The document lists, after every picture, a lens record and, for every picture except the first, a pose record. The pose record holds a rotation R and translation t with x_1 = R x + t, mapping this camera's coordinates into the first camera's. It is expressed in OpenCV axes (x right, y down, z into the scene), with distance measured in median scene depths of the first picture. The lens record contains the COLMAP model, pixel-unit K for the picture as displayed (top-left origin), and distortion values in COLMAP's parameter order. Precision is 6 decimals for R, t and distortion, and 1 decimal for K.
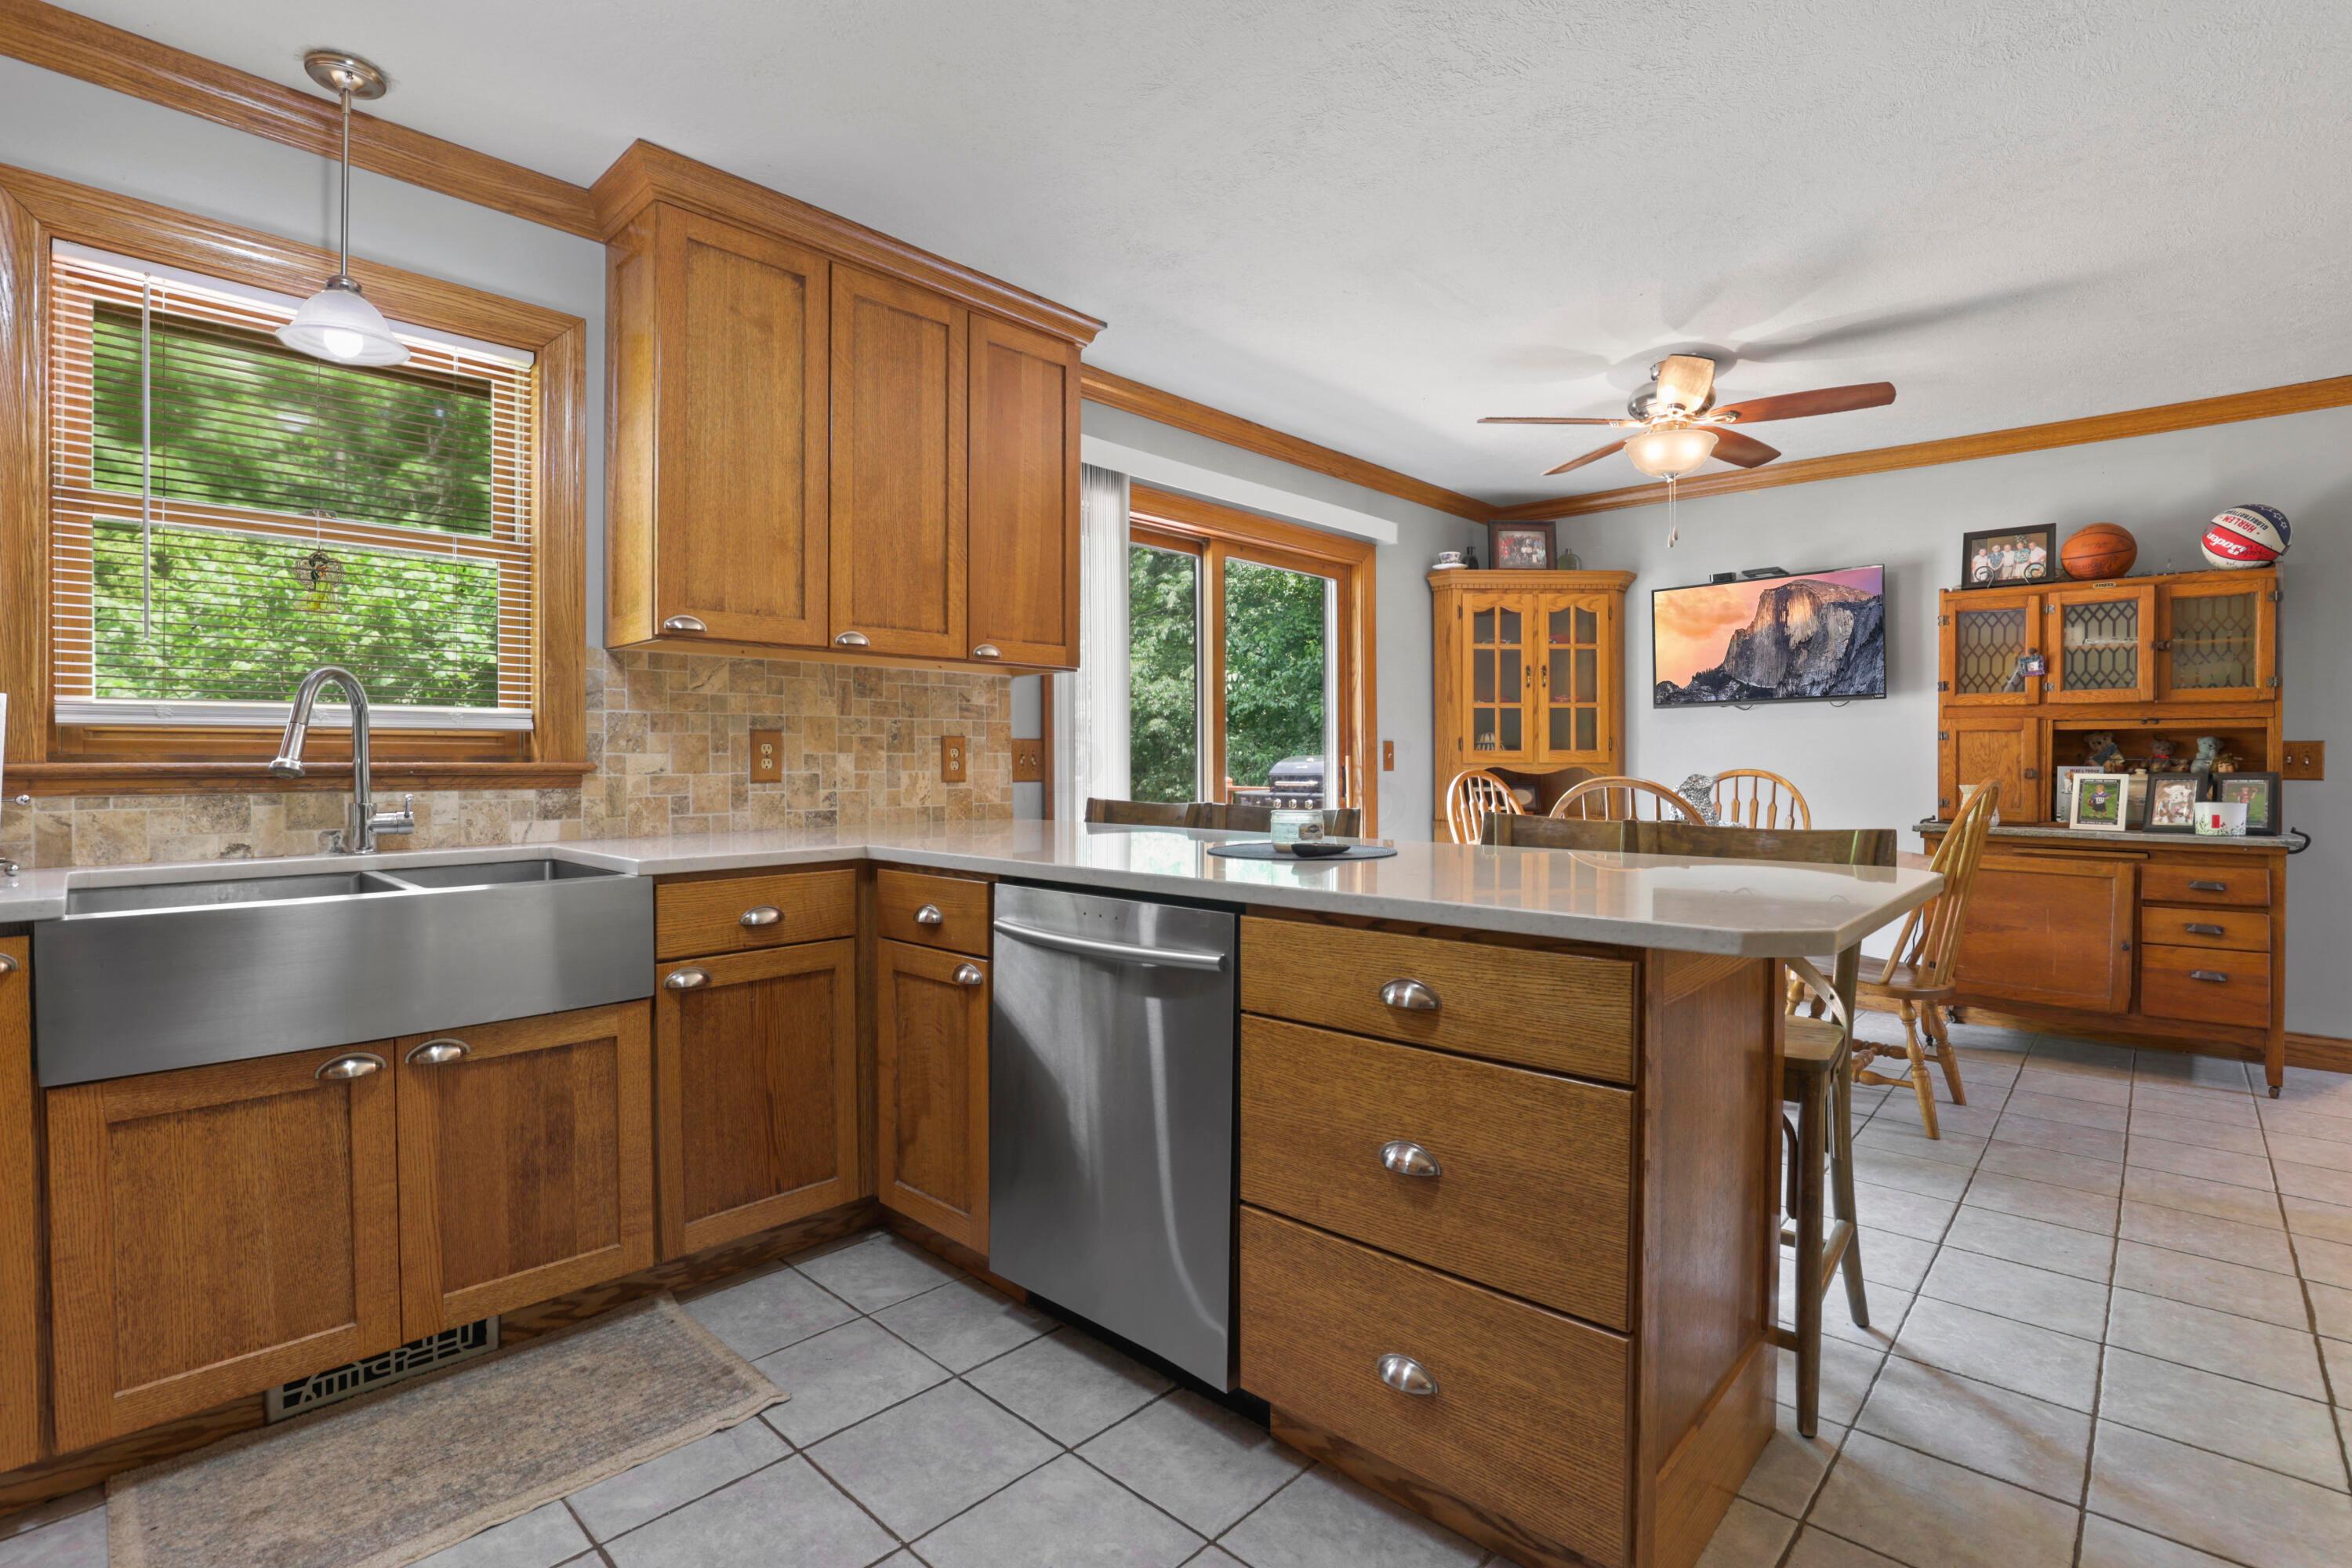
lens RADIAL K [[1091.5, 0, 1179.1], [0, 1091.5, 768.1], [0, 0, 1]] dist [-0.039959, 0.008140]
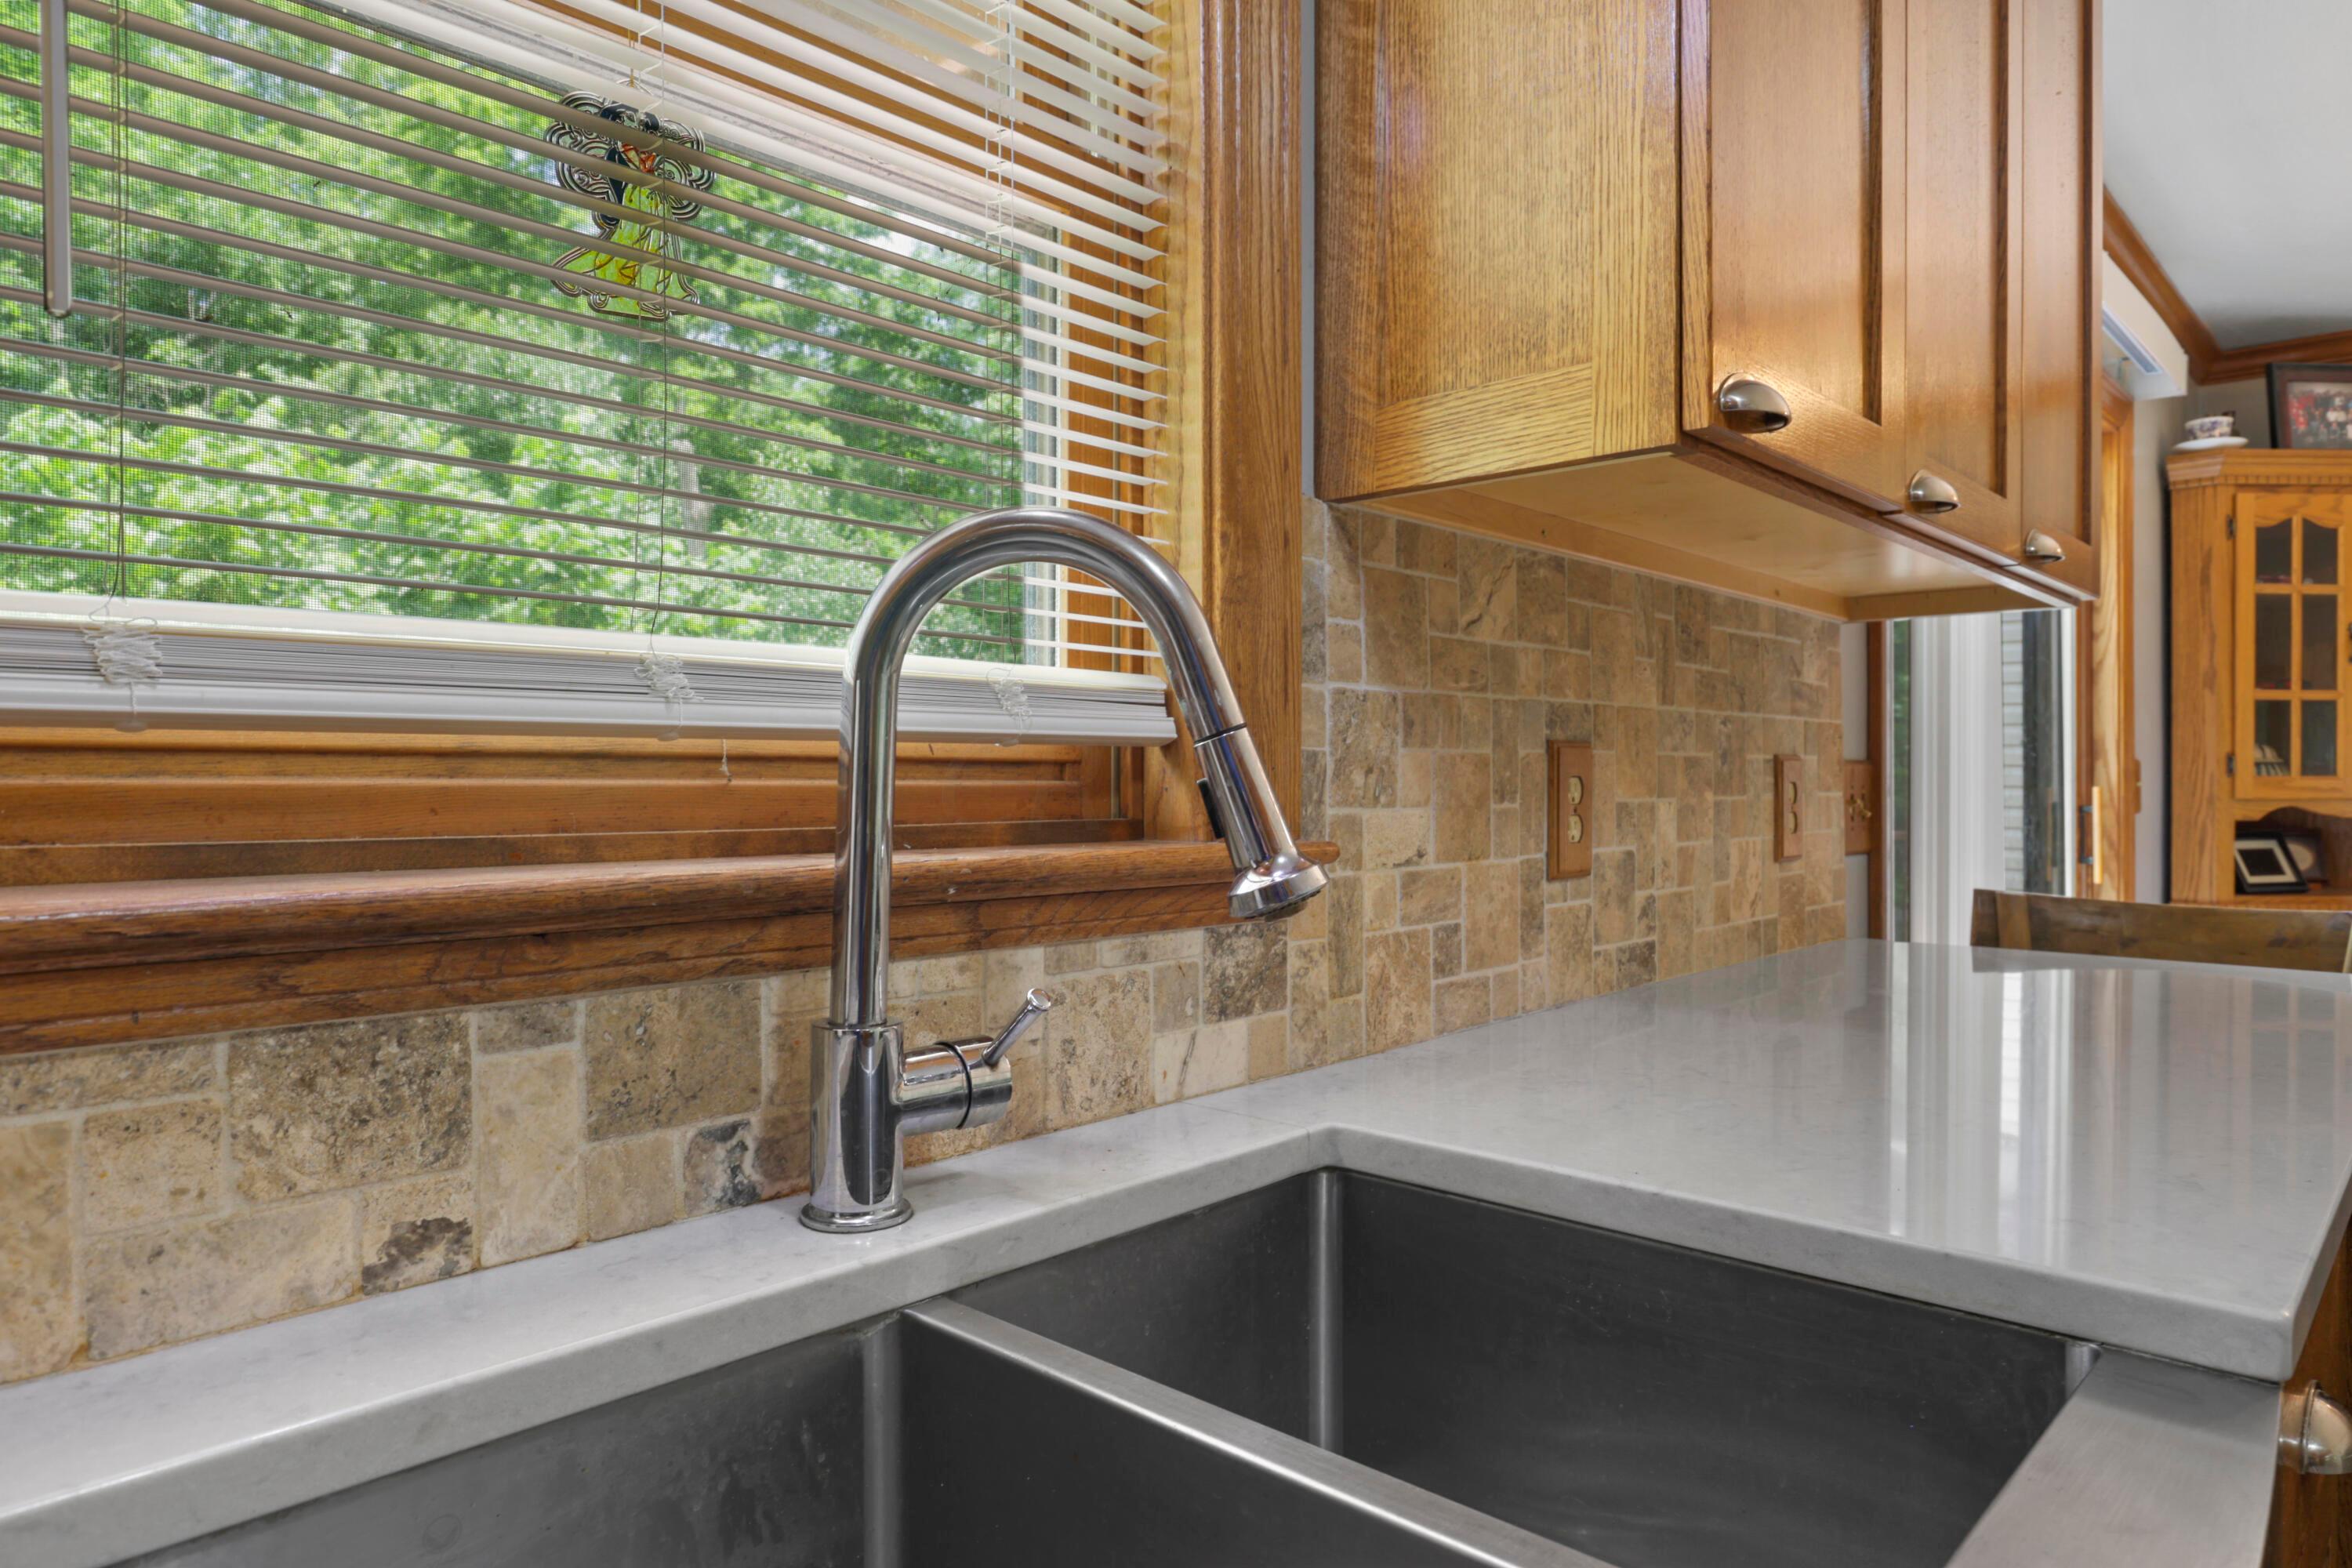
lens RADIAL K [[1447.8, 0, 1176.0], [0, 1447.8, 784.0], [0, 0, 1]] dist [-0.006102, 0.001064]
pose [[0.999987, 0.001907, 0.004726, -0.485500], [-0.001903, 0.999998, -0.000865, -0.017872], [-0.004728, 0.000856, 0.999988, 0.456007]]
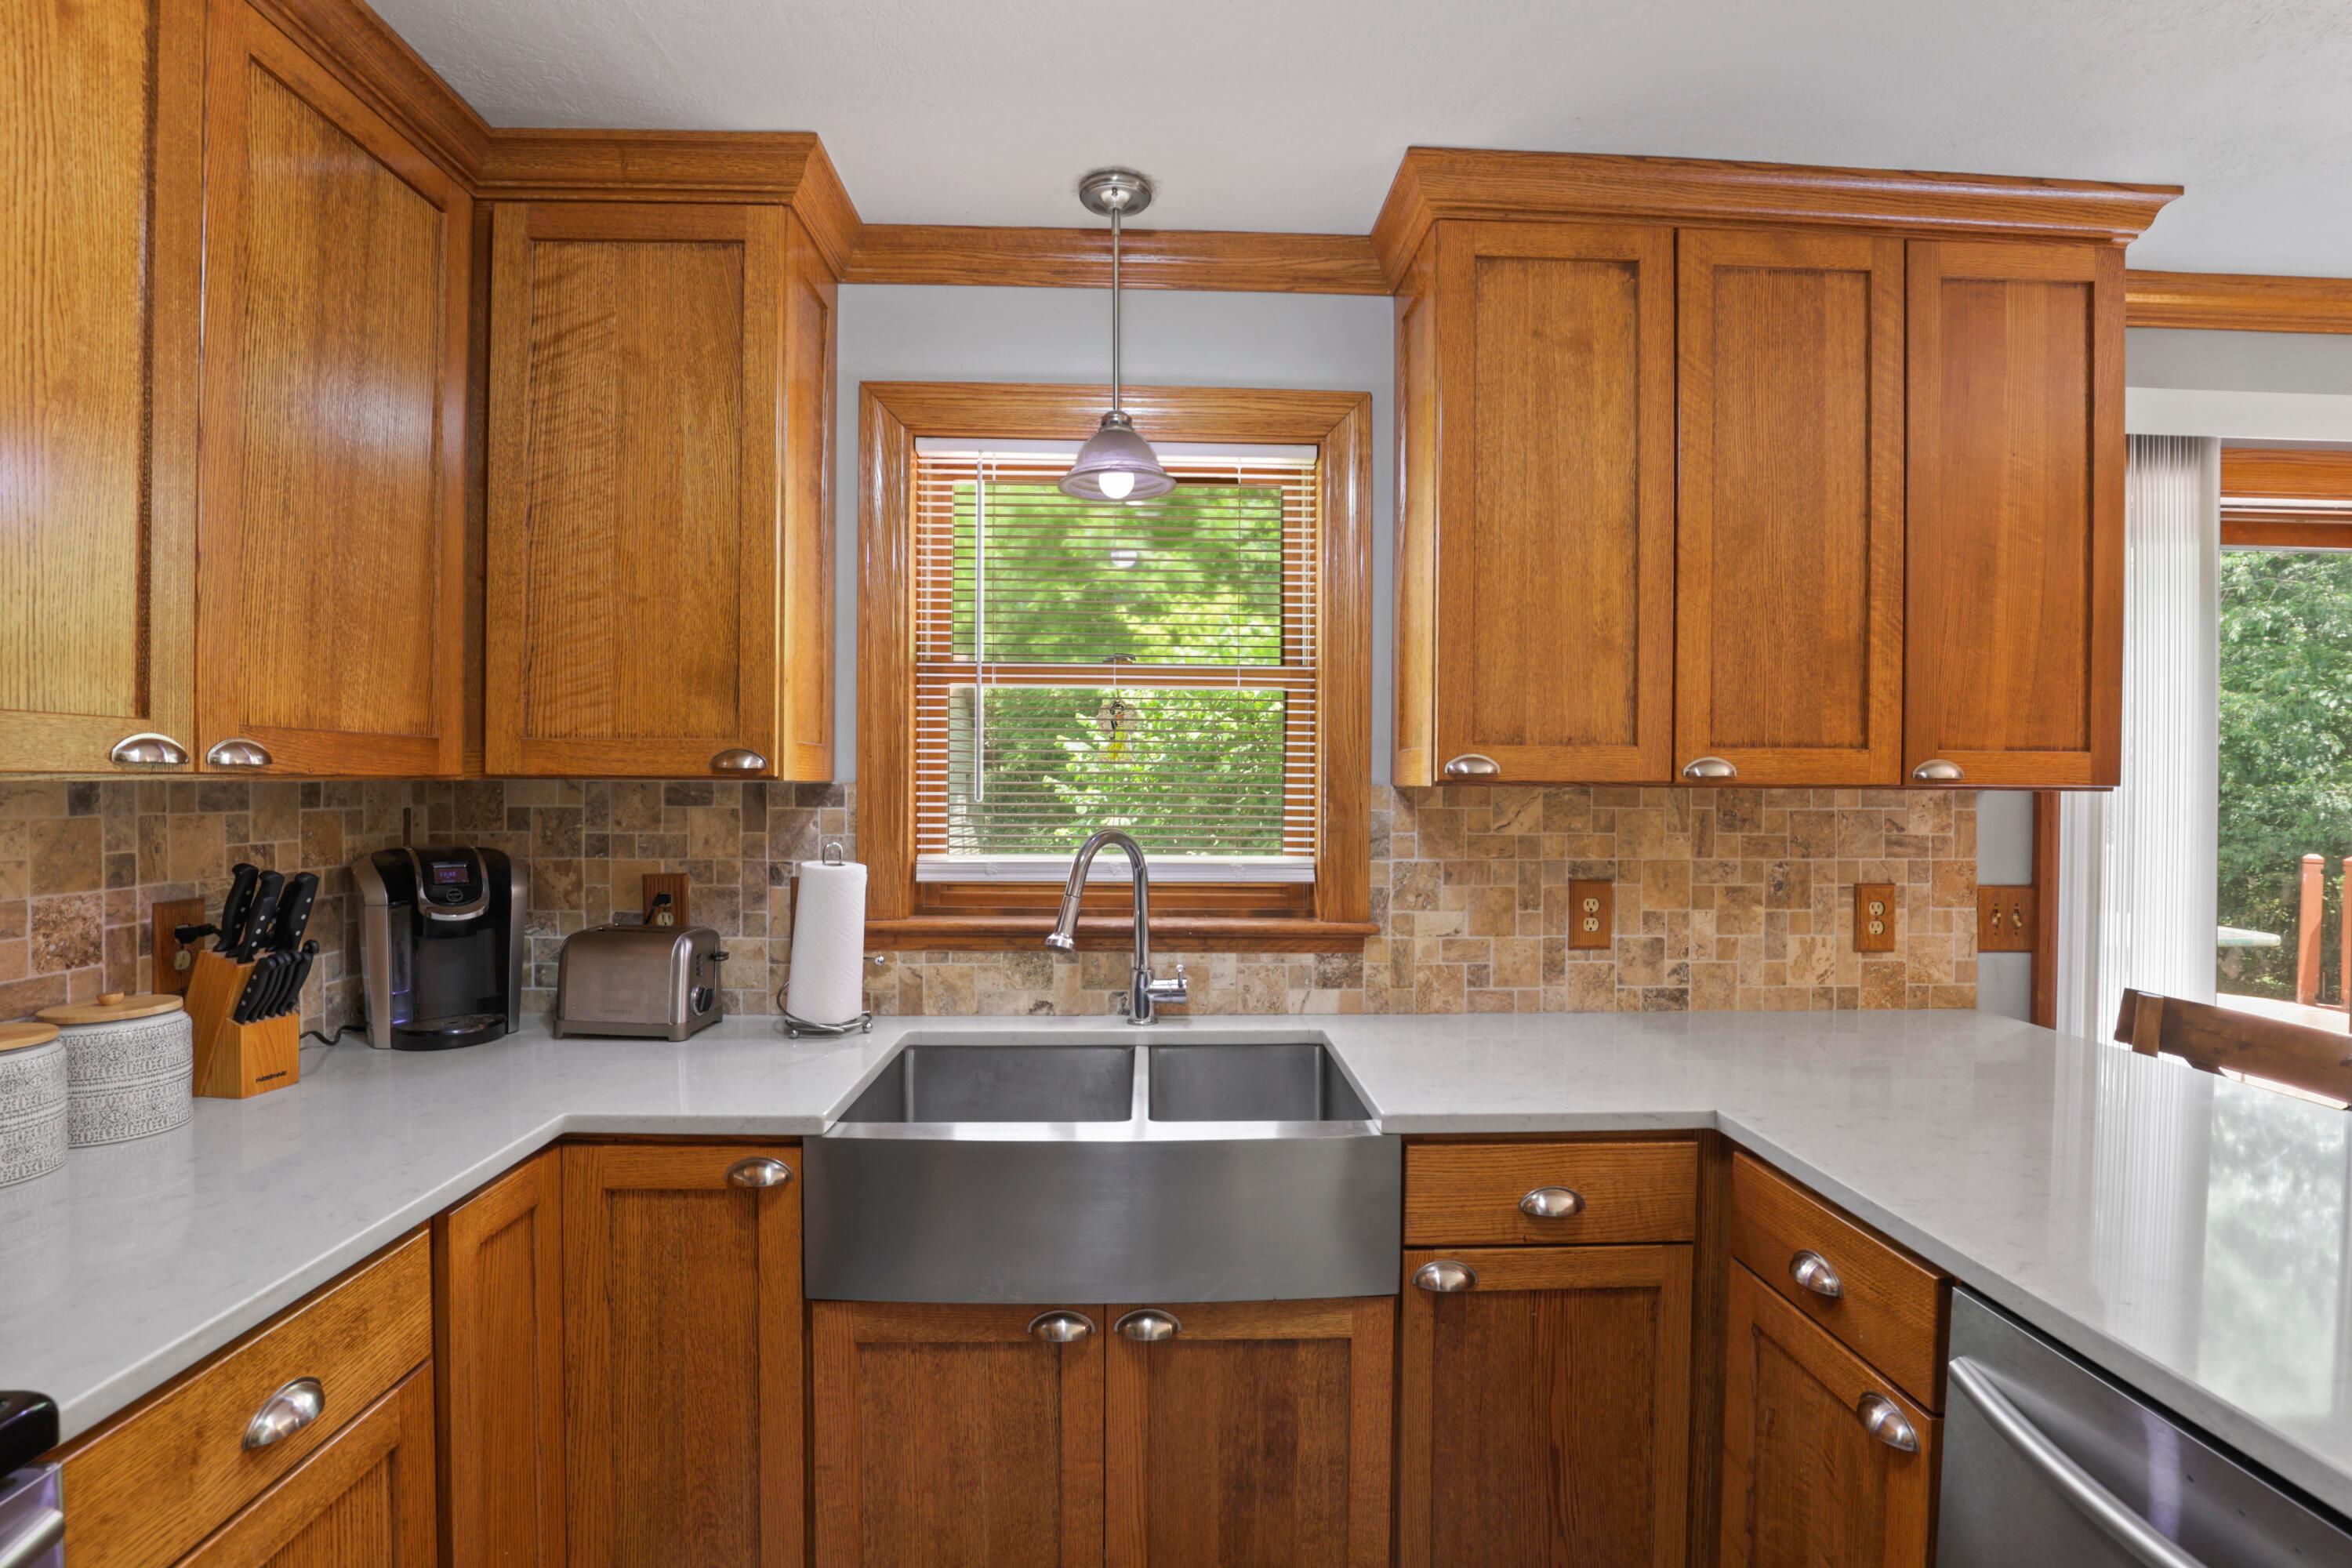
lens RADIAL K [[1085.6, 0, 1174.4], [0, 1085.6, 792.0], [0, 0, 1]] dist [-0.032957, 0.000742]
pose [[0.708734, 0.015540, -0.705304, -0.052172], [-0.012253, 0.999878, 0.009717, -0.093144], [0.705369, 0.001756, 0.708838, 0.242904]]
